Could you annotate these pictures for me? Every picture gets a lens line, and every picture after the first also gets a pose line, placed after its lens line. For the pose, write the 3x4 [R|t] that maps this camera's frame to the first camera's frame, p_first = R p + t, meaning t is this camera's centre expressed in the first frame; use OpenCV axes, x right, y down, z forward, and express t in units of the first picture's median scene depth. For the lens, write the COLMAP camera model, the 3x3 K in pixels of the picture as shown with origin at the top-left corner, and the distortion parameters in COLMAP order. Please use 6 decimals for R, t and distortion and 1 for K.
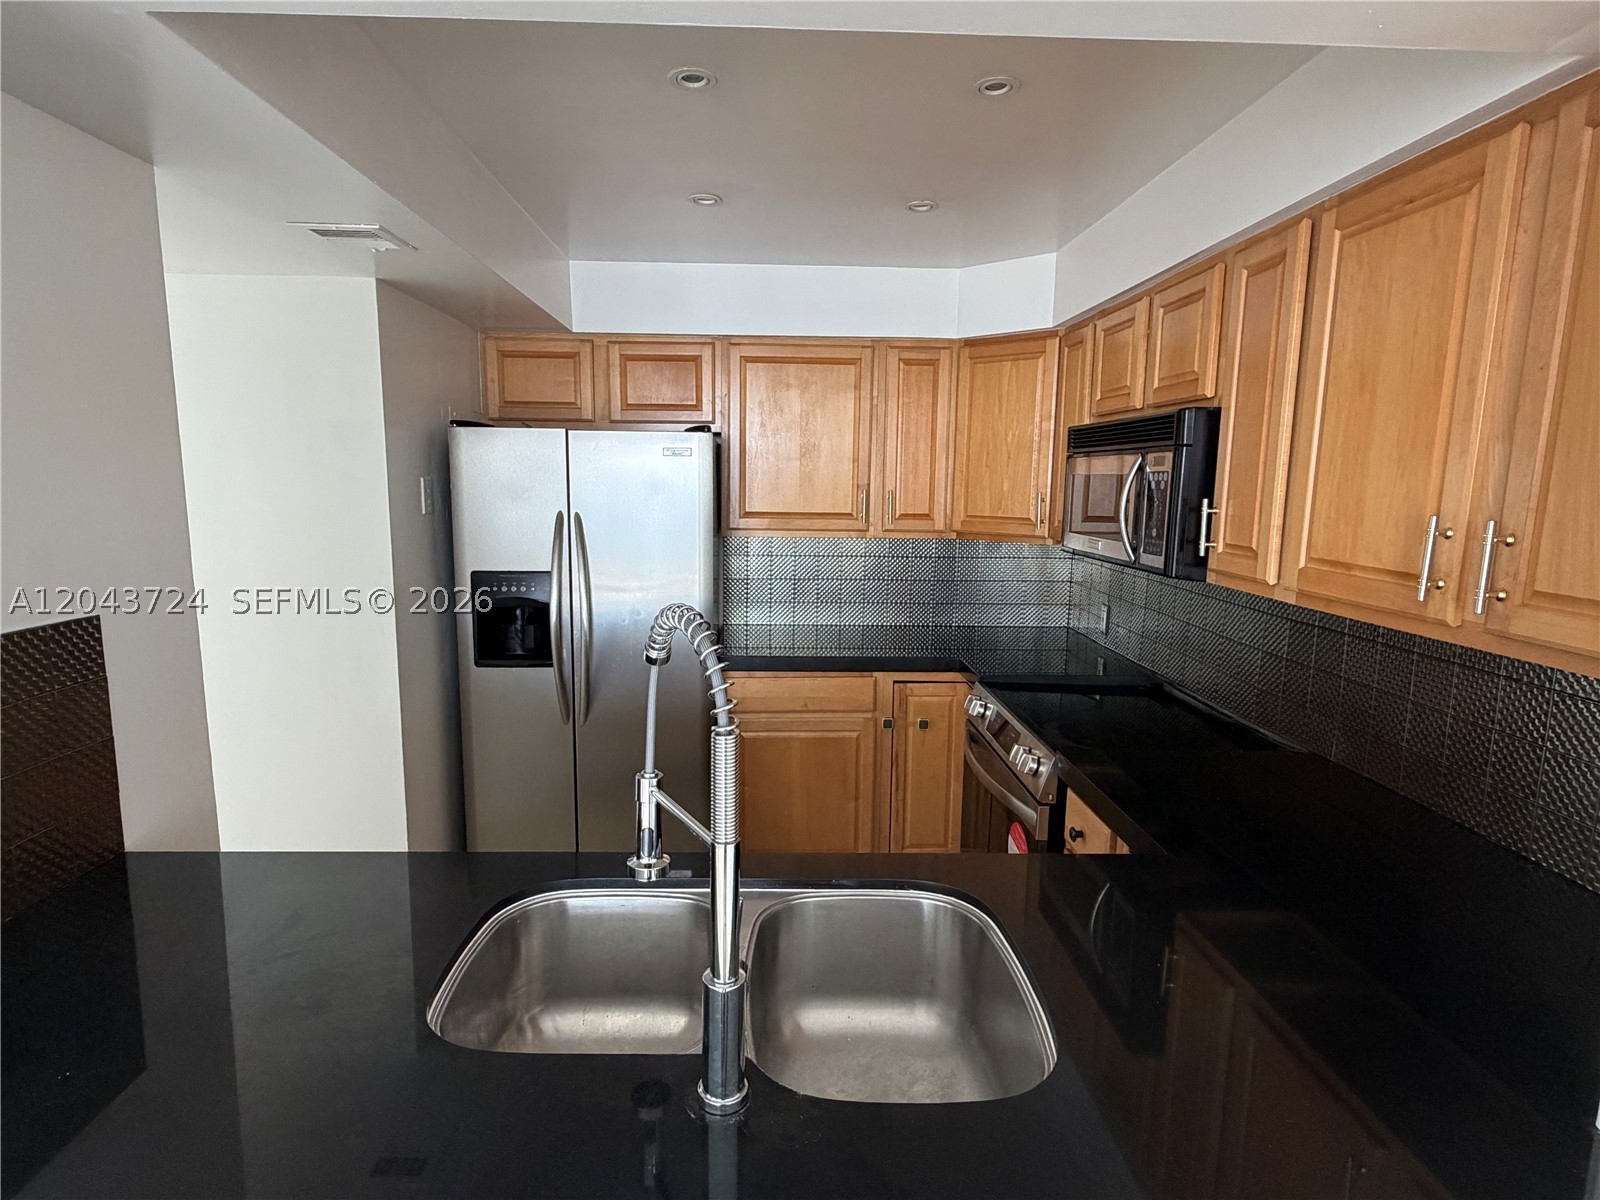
lens RADIAL K [[833.4, 0, 796.1], [0, 833.4, 599.6], [0, 0, 1]] dist [0.002593, 0.000417]
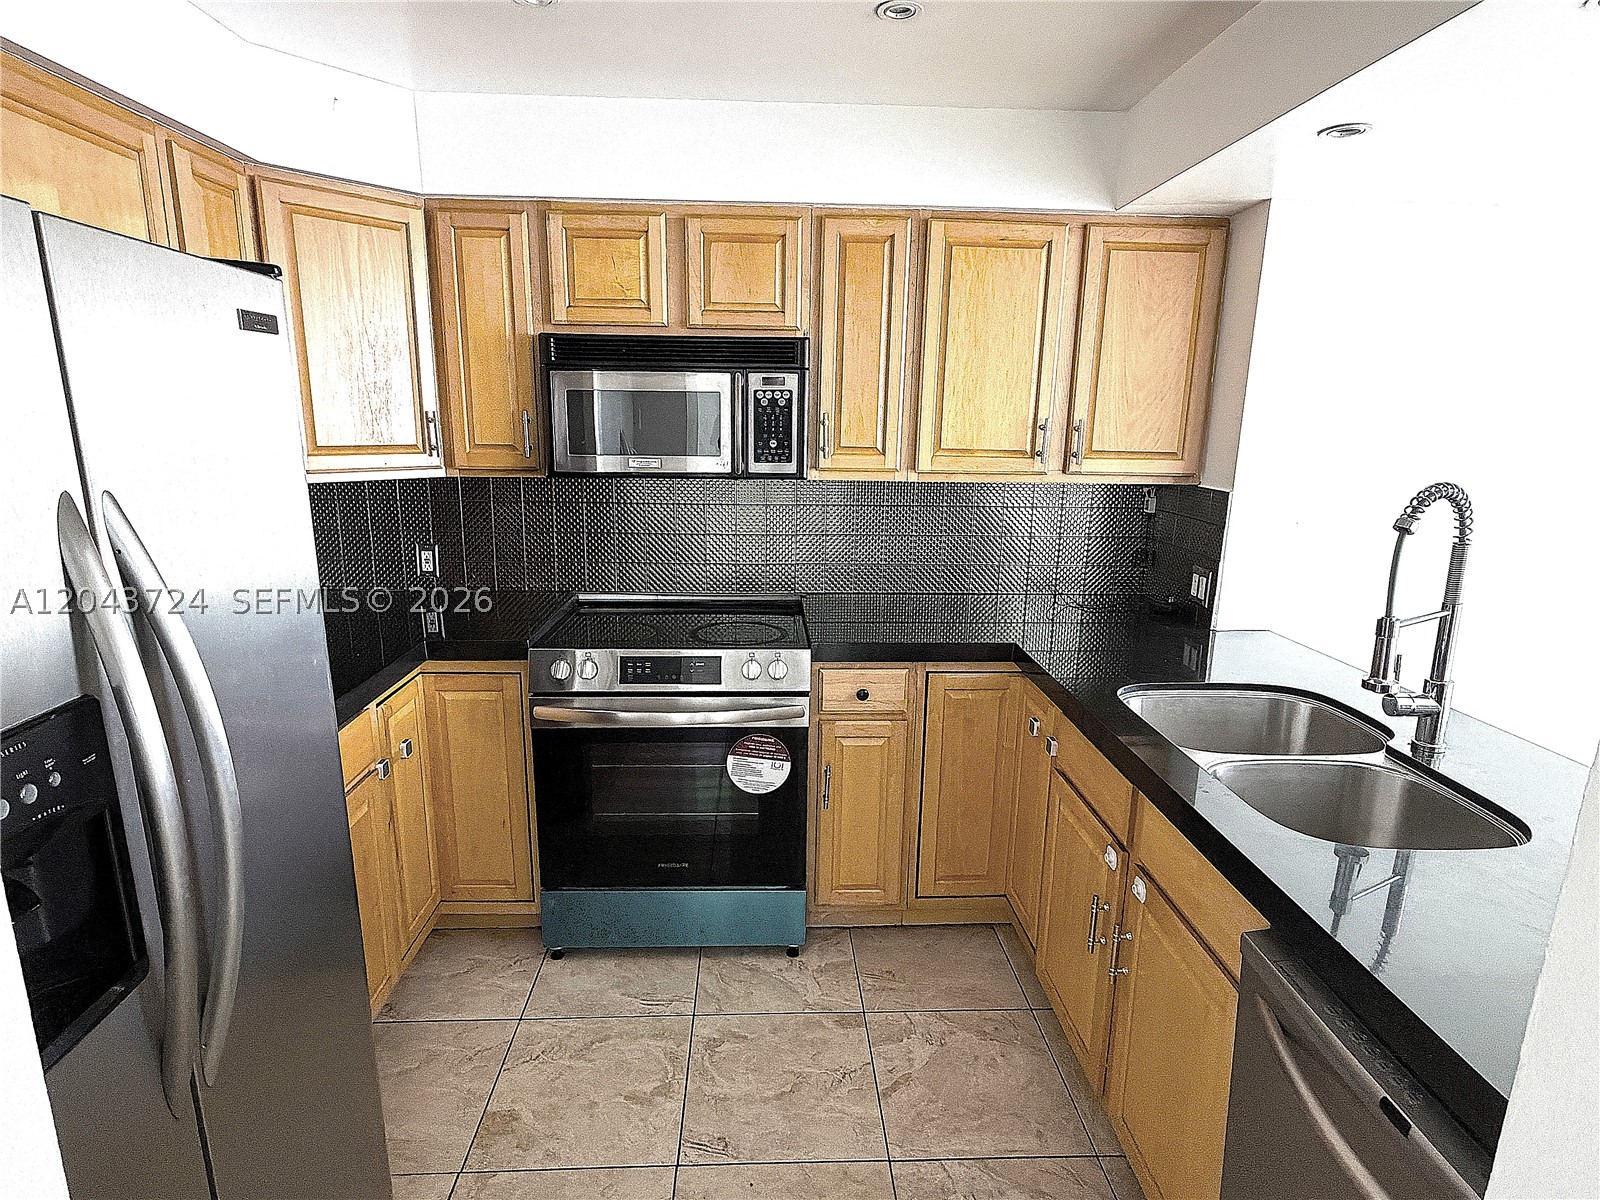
lens RADIAL K [[833.4, 0, 799.0], [0, 833.4, 603.7], [0, 0, 1]] dist [0.002593, 0.000417]
pose [[-0.004304, -0.227223, 0.973833, -0.630546], [0.136822, 0.964550, 0.225662, -0.102021], [-0.990586, 0.134213, 0.026937, 0.800707]]
